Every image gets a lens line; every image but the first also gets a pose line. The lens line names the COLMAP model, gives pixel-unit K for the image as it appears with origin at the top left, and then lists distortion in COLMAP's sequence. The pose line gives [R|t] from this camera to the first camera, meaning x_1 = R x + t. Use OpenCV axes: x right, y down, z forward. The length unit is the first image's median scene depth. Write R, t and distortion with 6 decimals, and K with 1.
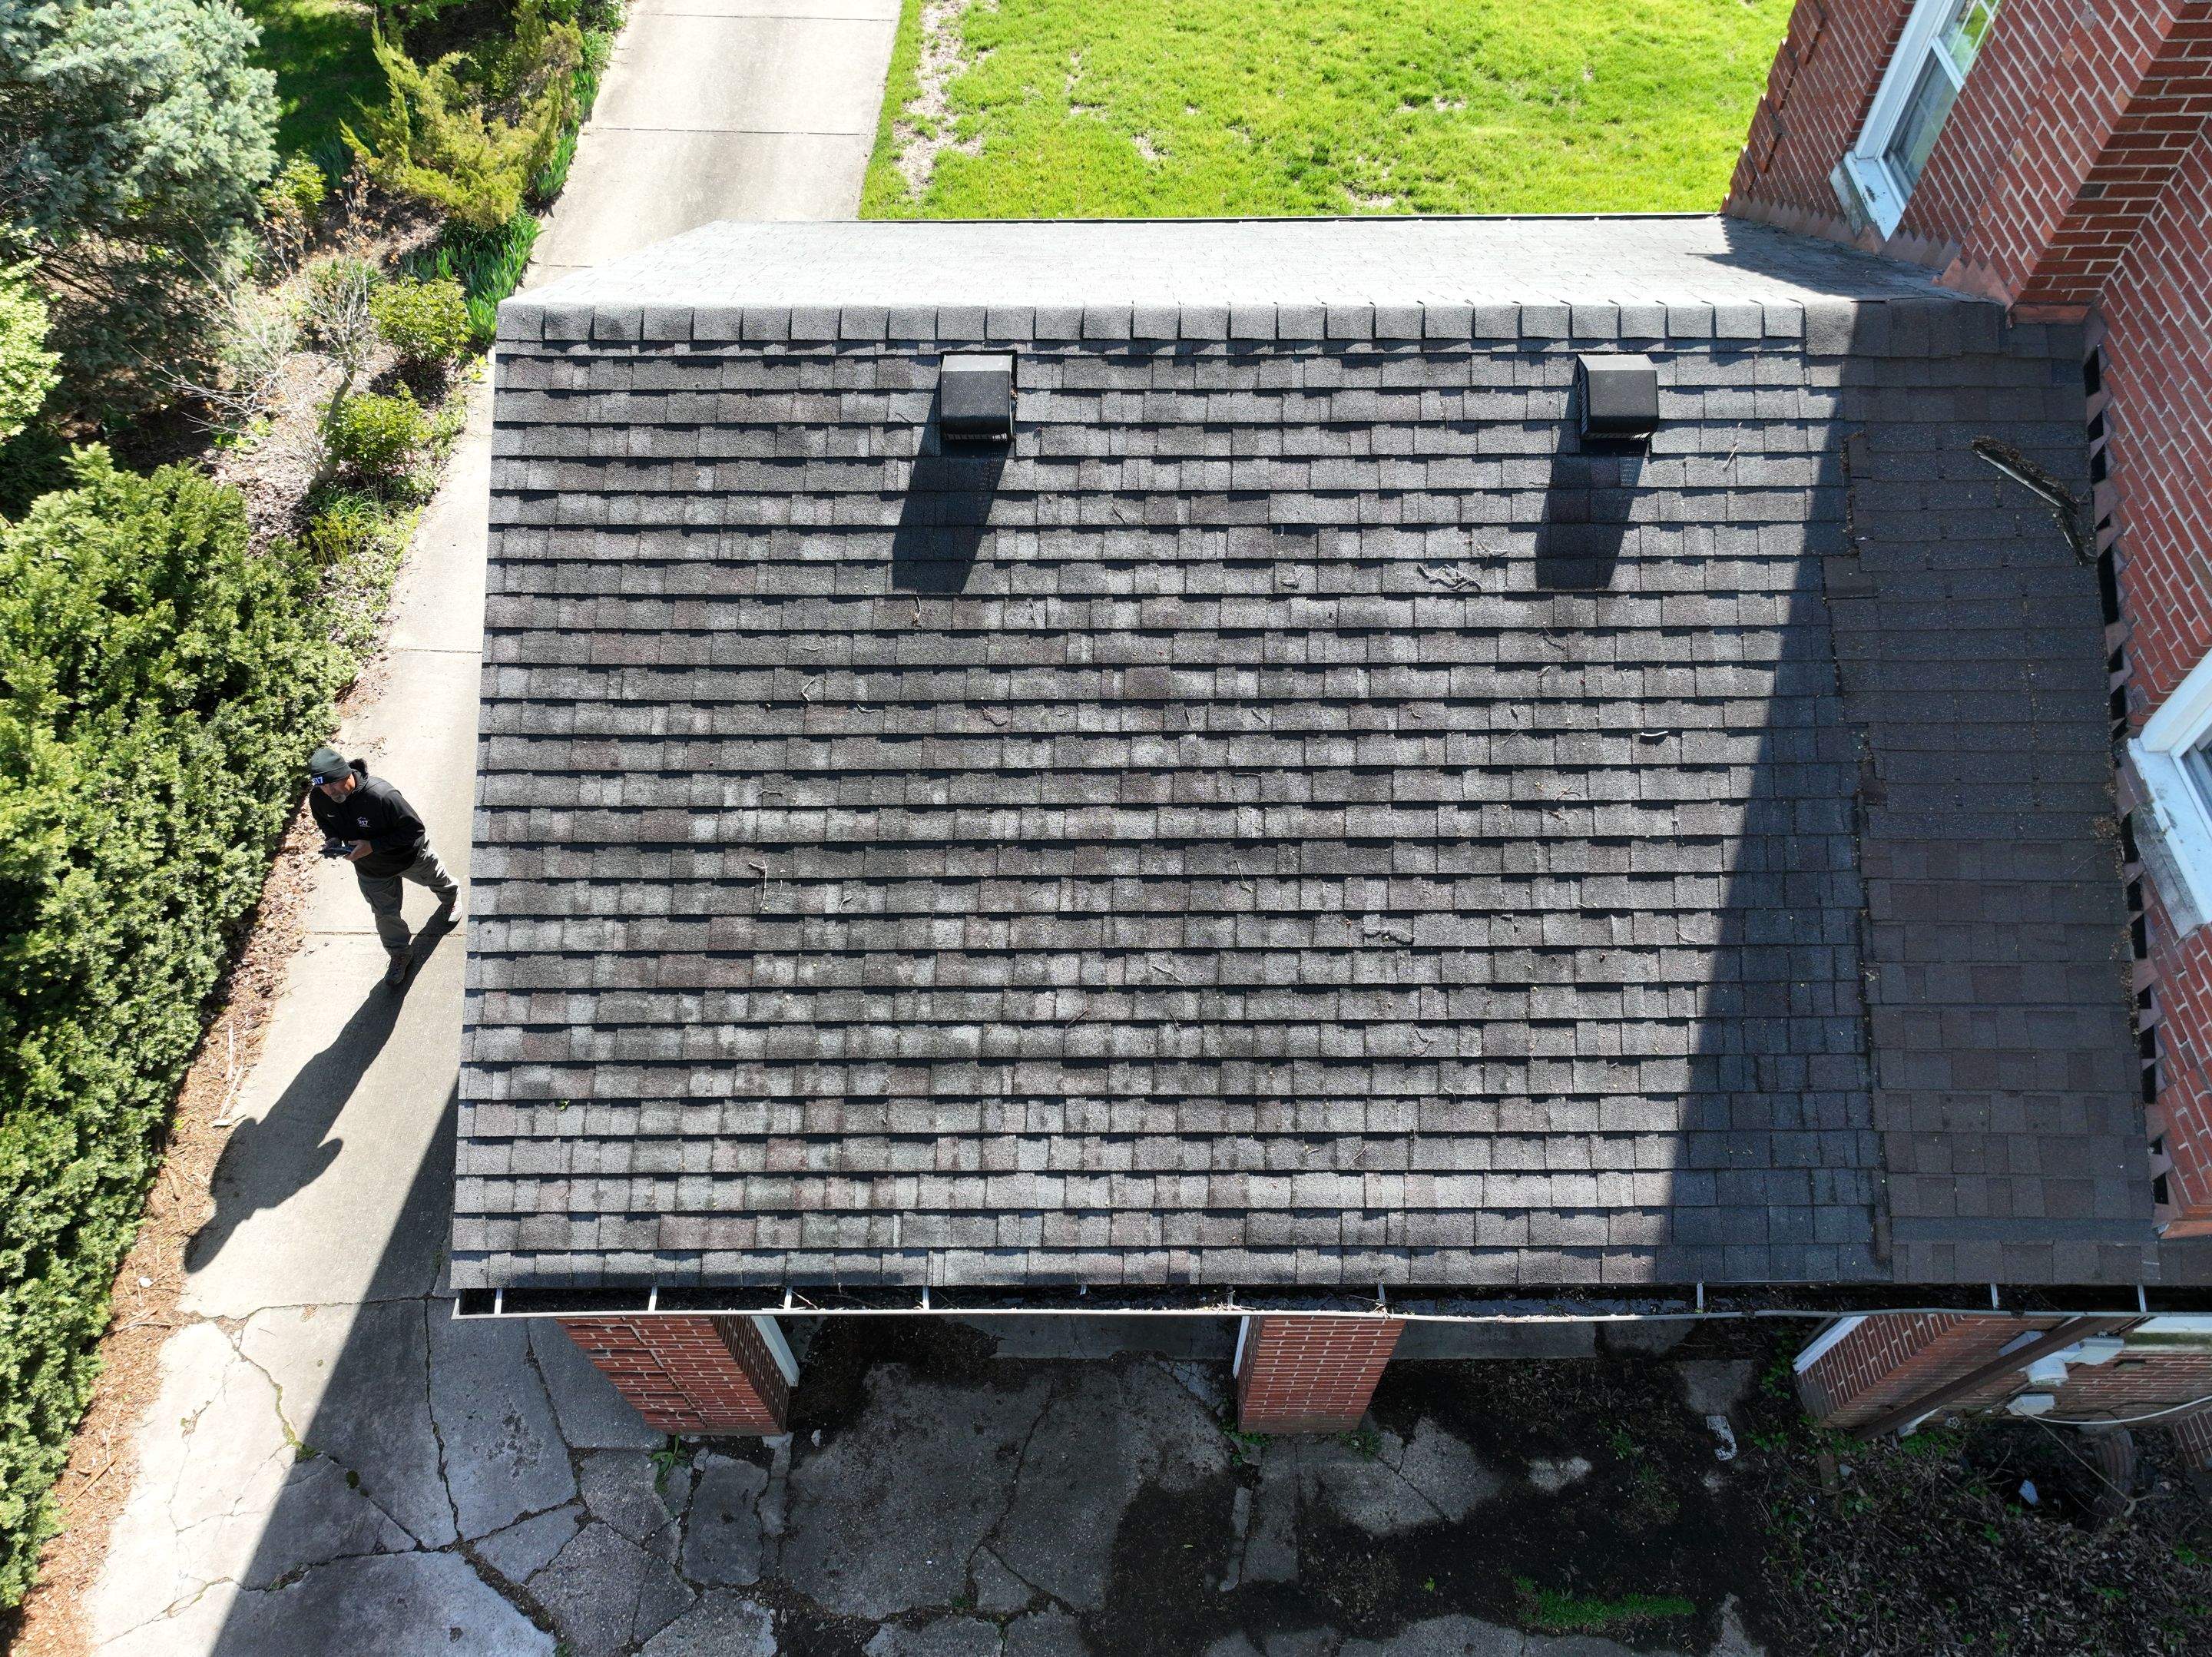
lens RADIAL K [[1563.2, 0, 1102.9], [0, 1563.2, 830.4], [0, 0, 1]] dist [-0.002163, 0.018485]
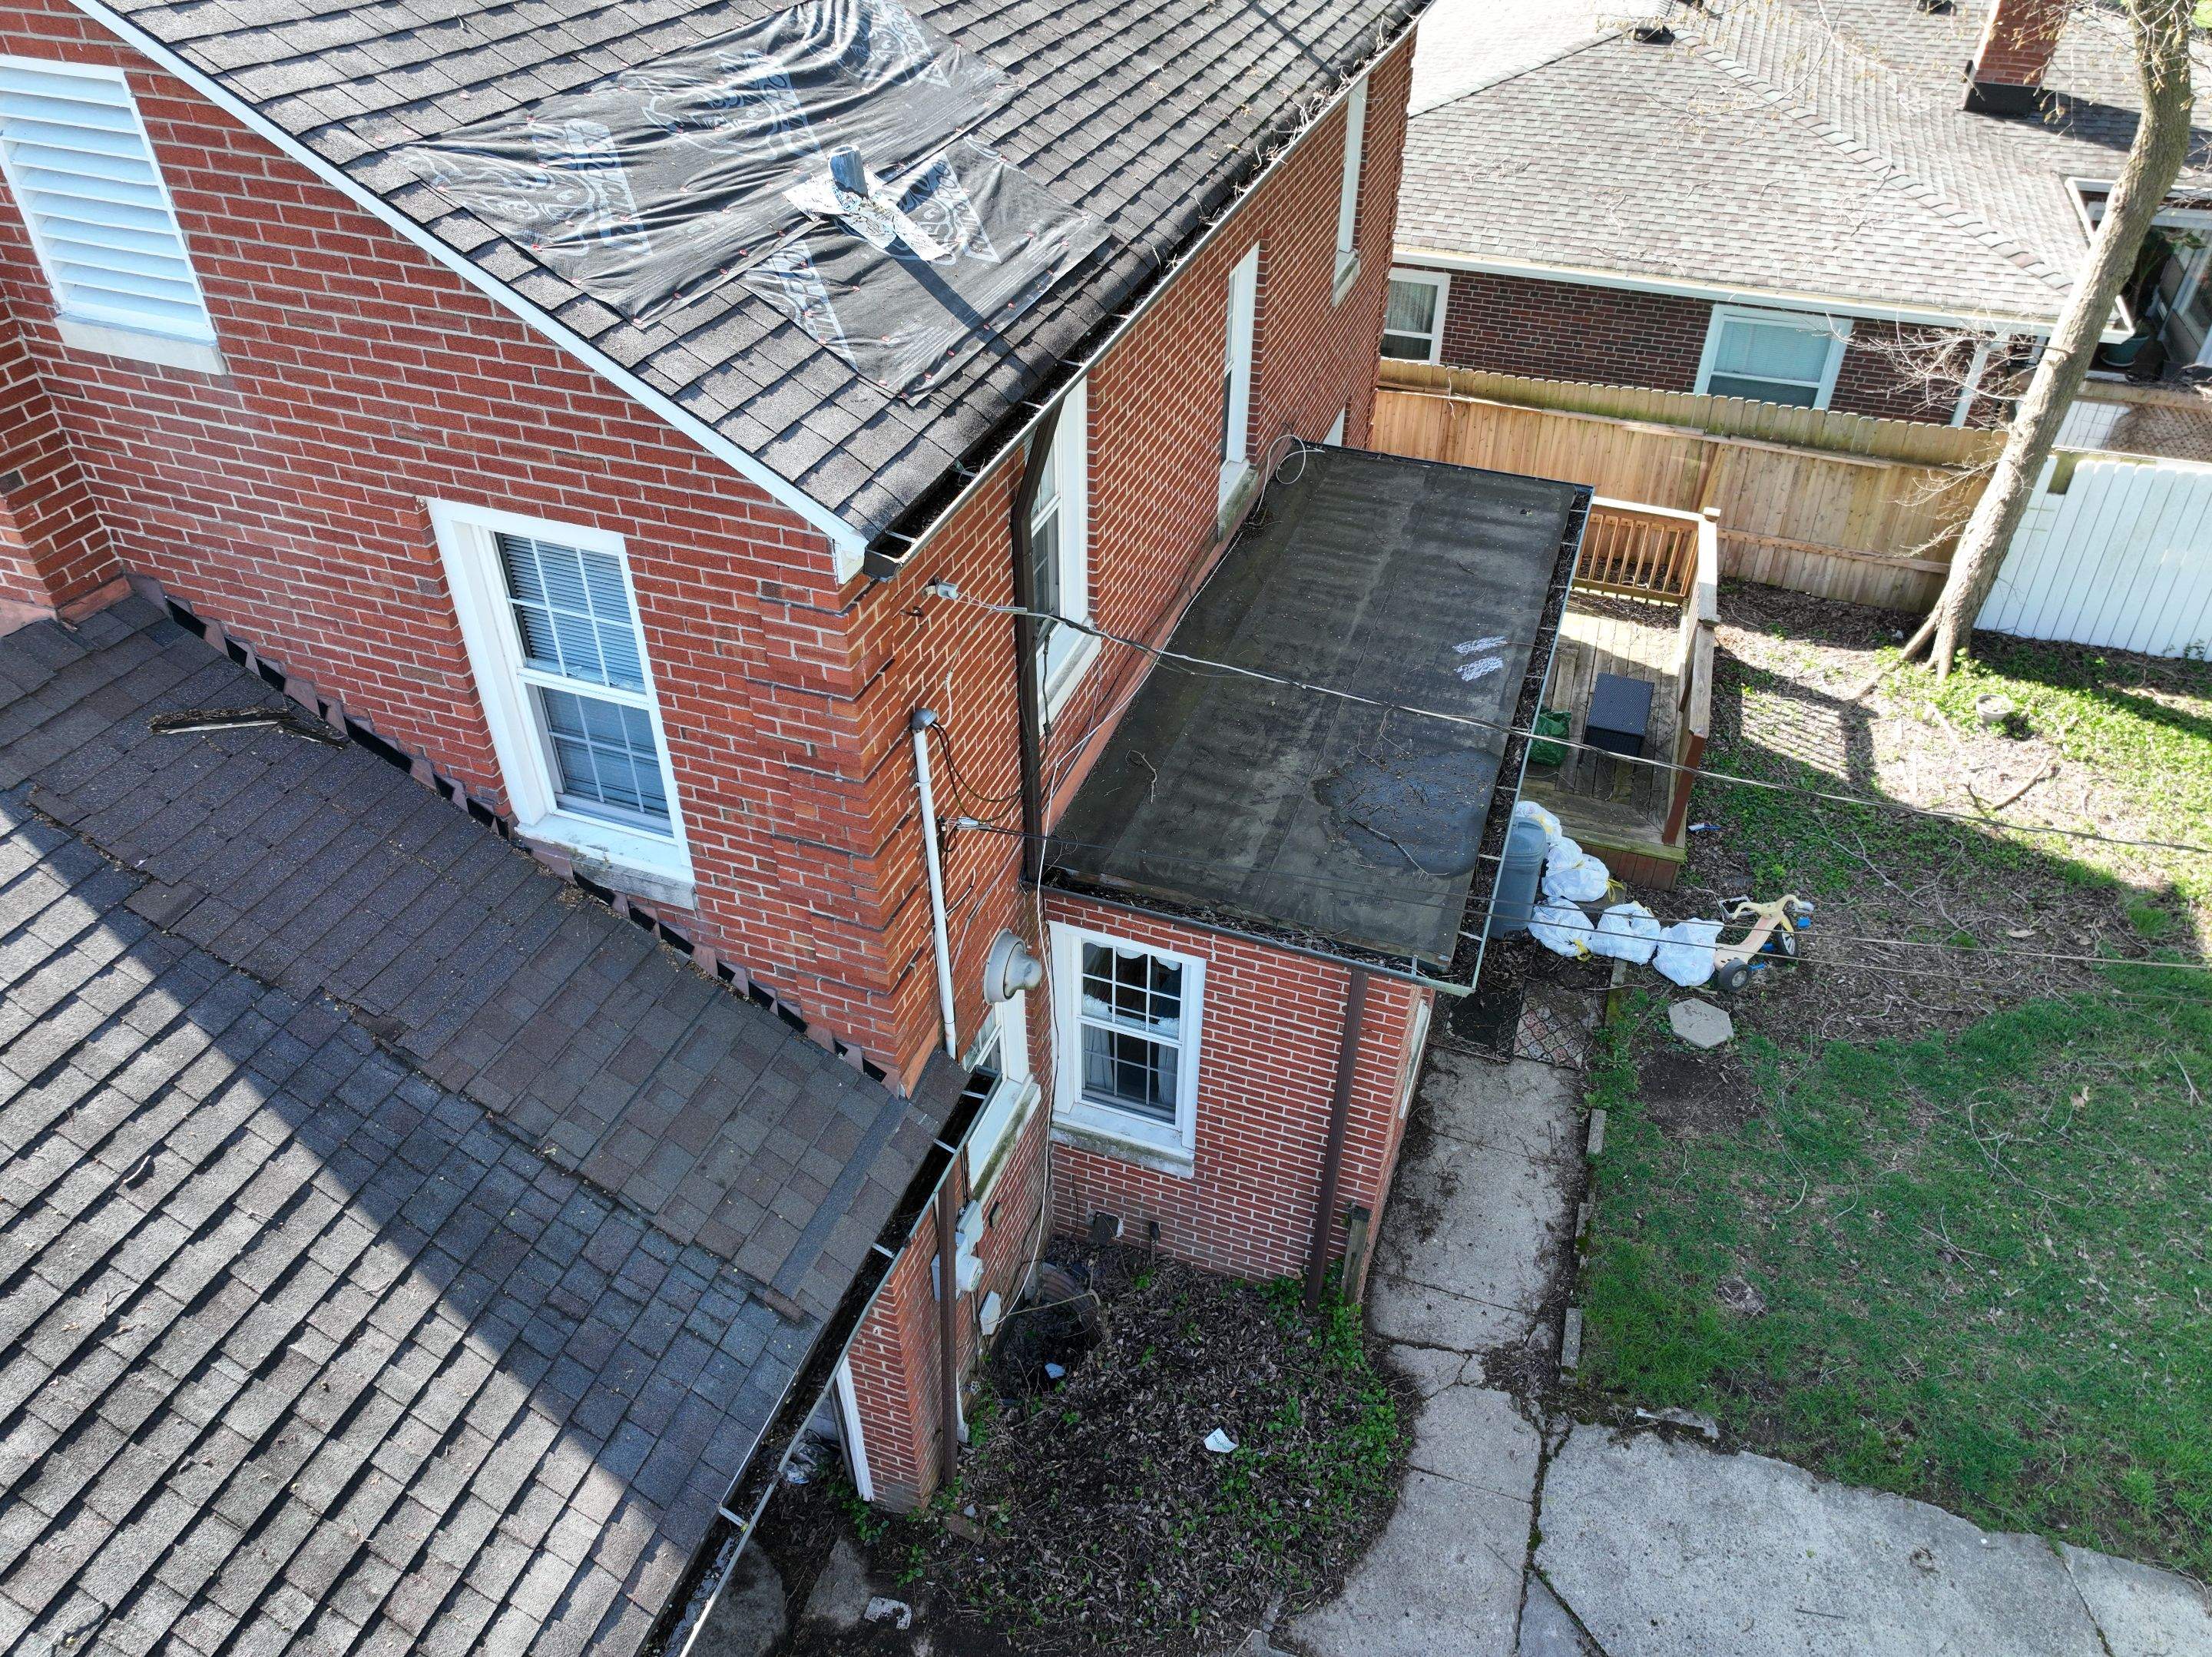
lens RADIAL K [[1563.2, 0, 1111.7], [0, 1563.2, 827.3], [0, 0, 1]] dist [-0.002163, 0.018485]
pose [[0.338095, -0.574862, 0.745134, 0.028252], [0.764193, 0.629801, 0.139141, 0.095694], [-0.549273, 0.522383, 0.652239, 0.121714]]
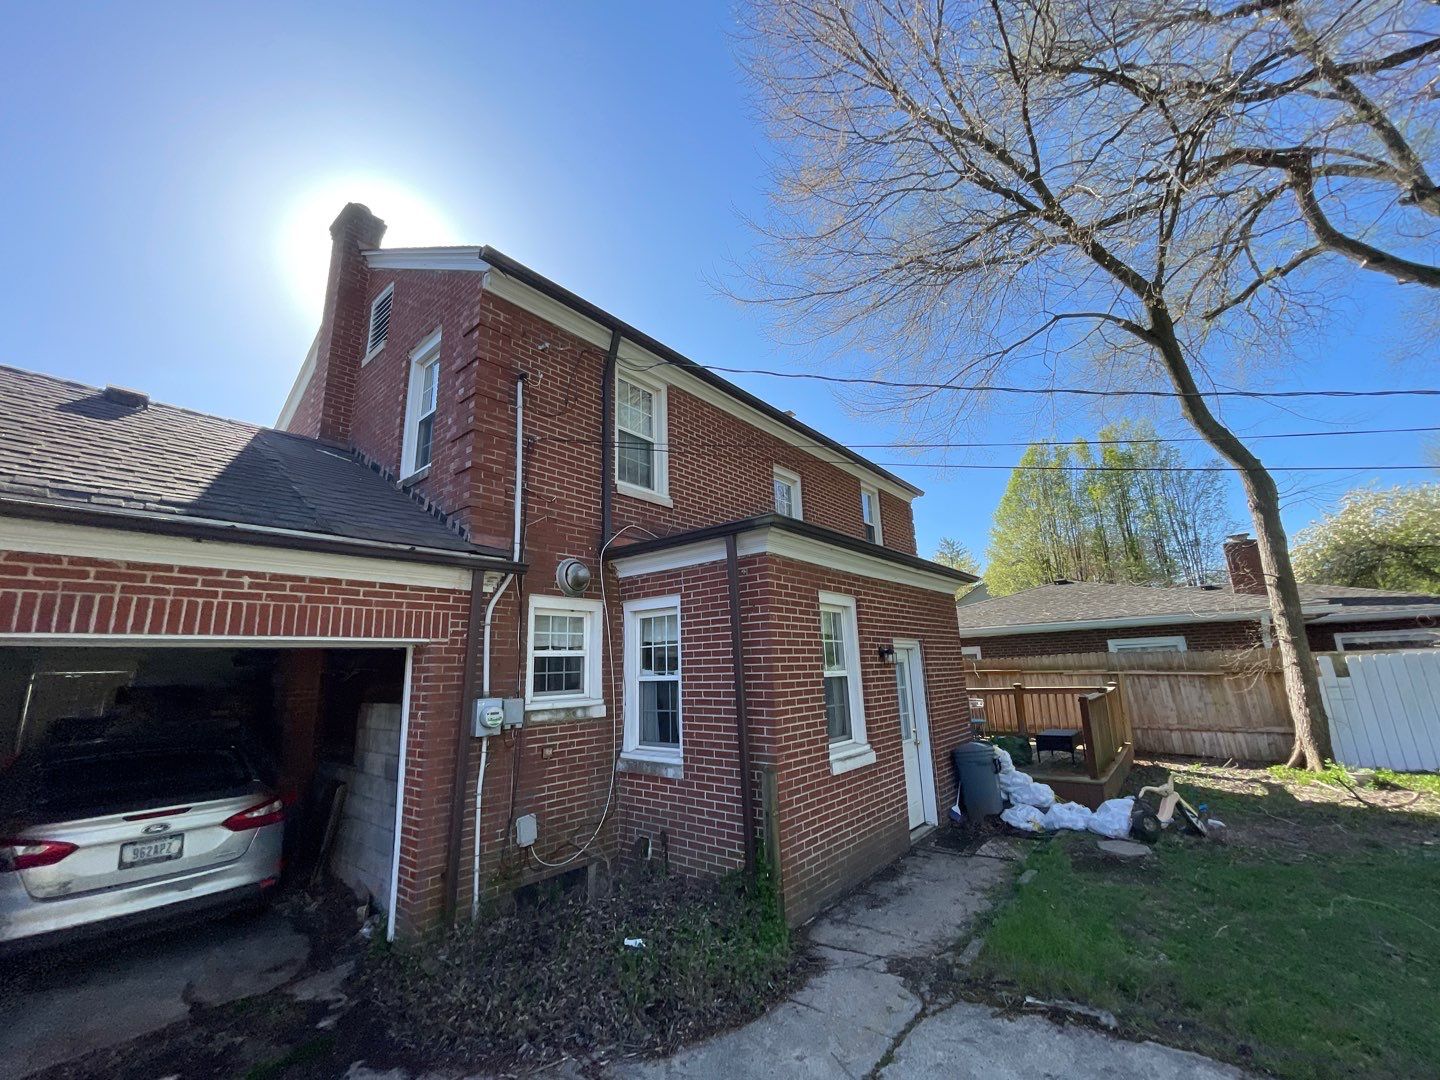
lens RADIAL K [[579.8, 0, 717.4], [0, 579.8, 552.0], [0, 0, 1]] dist [-0.002366, -0.000274]
pose [[0.646951, 0.129785, 0.751405, 0.294888], [0.641654, 0.439749, -0.628412, 0.940403], [-0.411988, 0.888694, 0.201219, 0.690050]]
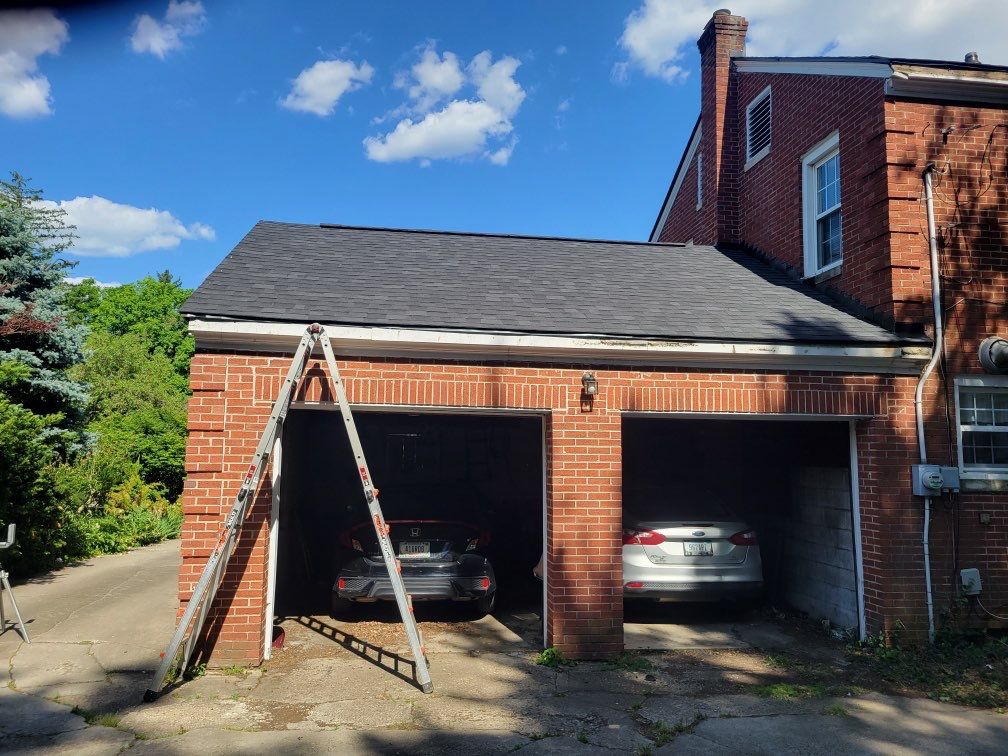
lens RADIAL K [[764.1, 0, 491.2], [0, 764.1, 375.2], [0, 0, 1]] dist [0.049089, -0.022064]
pose [[0.990640, 0.025753, 0.134051, -0.120929], [0.104479, 0.488943, -0.866036, 1.242094], [-0.087846, 0.871935, 0.481676, 0.505495]]
